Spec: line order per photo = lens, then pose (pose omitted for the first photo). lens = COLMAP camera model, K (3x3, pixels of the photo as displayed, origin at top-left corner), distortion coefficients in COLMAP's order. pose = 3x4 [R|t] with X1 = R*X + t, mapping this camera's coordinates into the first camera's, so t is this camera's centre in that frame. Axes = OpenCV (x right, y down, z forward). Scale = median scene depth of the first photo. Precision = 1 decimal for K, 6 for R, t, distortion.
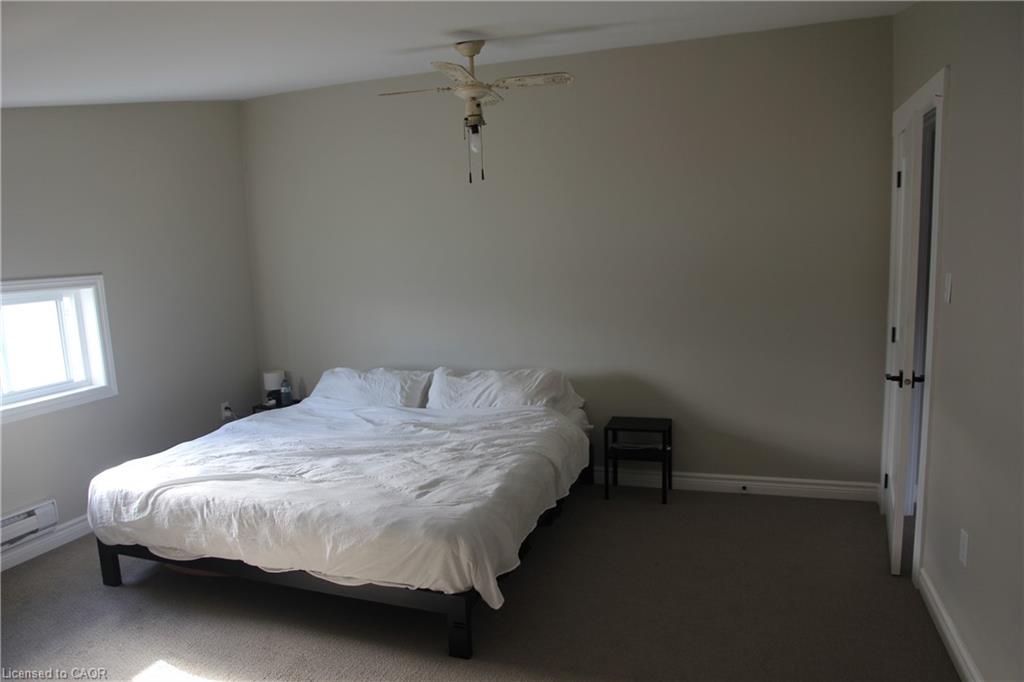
lens RADIAL K [[699.1, 0, 512.2], [0, 699.1, 341.6], [0, 0, 1]] dist [-0.105970, 0.060313]
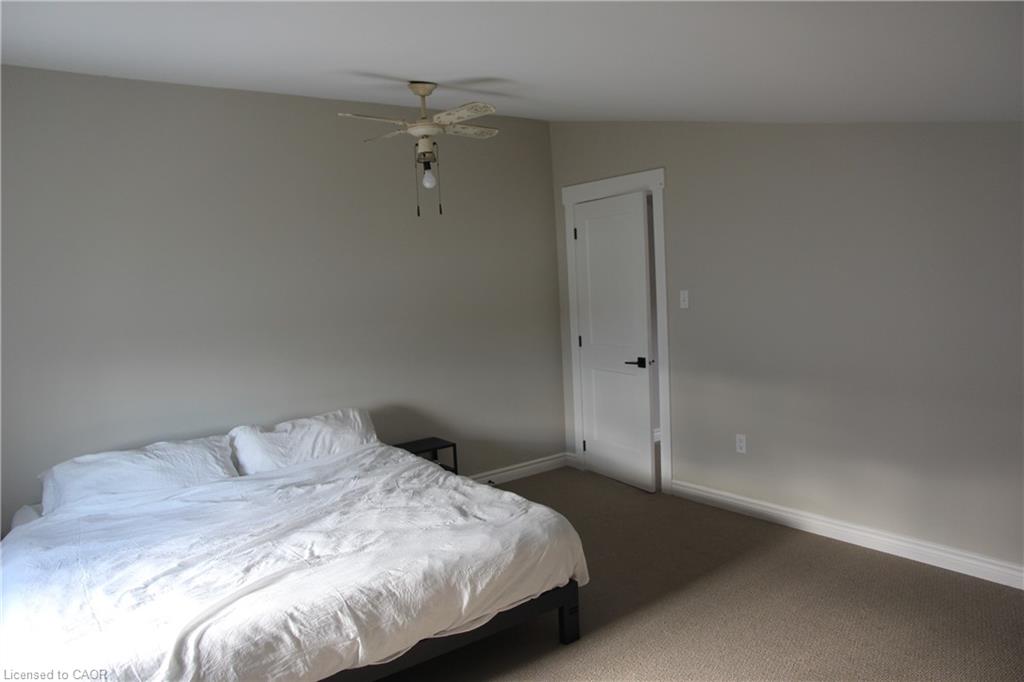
lens RADIAL K [[699.1, 0, 507.9], [0, 699.1, 336.6], [0, 0, 1]] dist [-0.105970, 0.060313]
pose [[0.564070, -0.063748, 0.823263, -0.794137], [0.141269, 0.989766, -0.020152, -0.012089], [-0.813553, 0.127668, 0.567303, 0.314034]]
